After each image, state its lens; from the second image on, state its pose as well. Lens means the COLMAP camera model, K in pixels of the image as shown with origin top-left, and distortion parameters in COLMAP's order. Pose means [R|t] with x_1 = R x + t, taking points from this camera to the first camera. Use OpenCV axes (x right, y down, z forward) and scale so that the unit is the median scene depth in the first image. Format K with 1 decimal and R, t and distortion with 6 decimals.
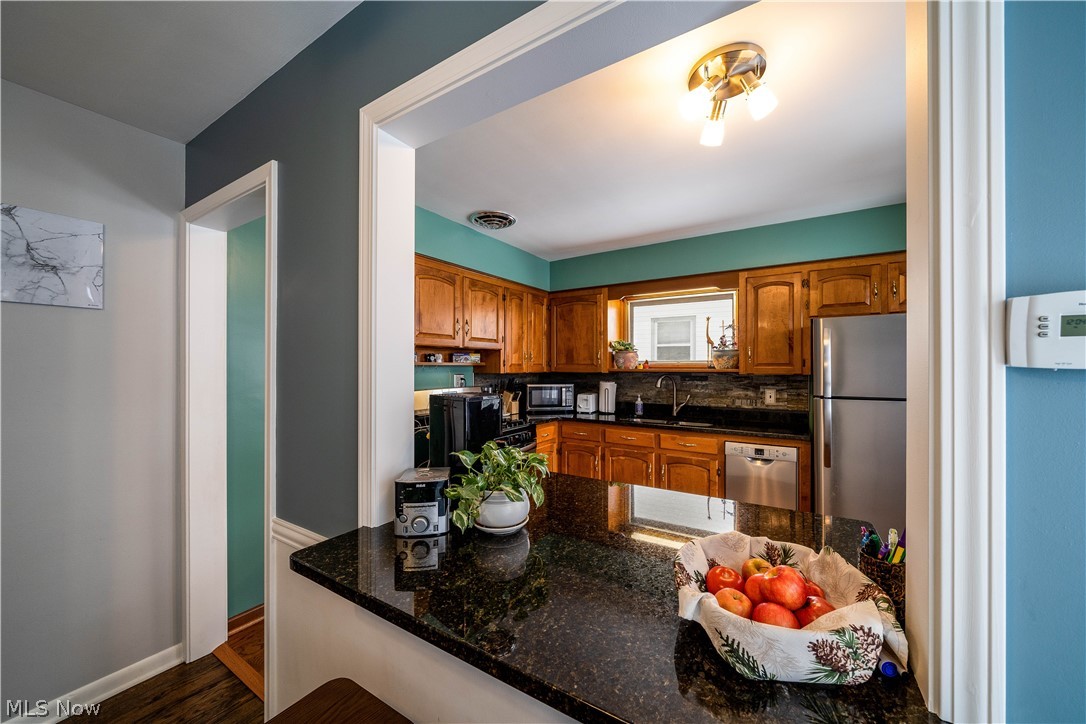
lens RADIAL K [[400.4, 0, 549.2], [0, 400.4, 363.1], [0, 0, 1]] dist [0.000054, 0.000053]
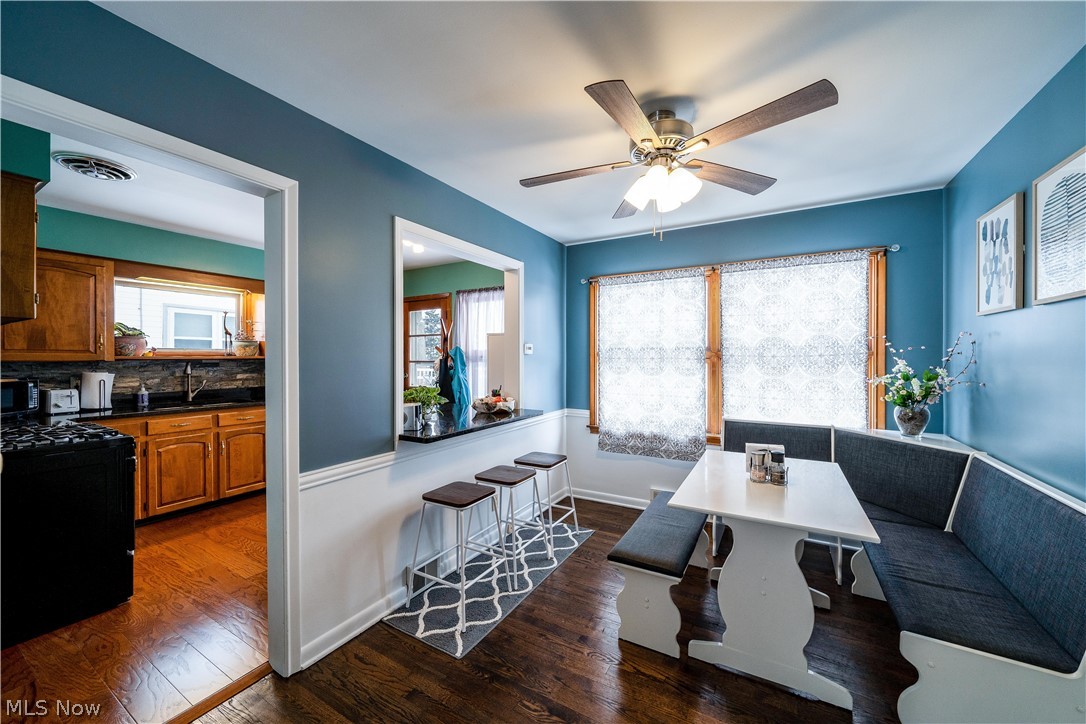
lens RADIAL K [[403.3, 0, 540.8], [0, 403.3, 359.9], [0, 0, 1]] dist [-0.001252, -0.000069]
pose [[-0.022109, -0.006763, 0.999733, -0.786662], [-0.006742, 0.999955, 0.006616, 0.010716], [-0.999733, -0.006594, -0.022154, 0.113255]]
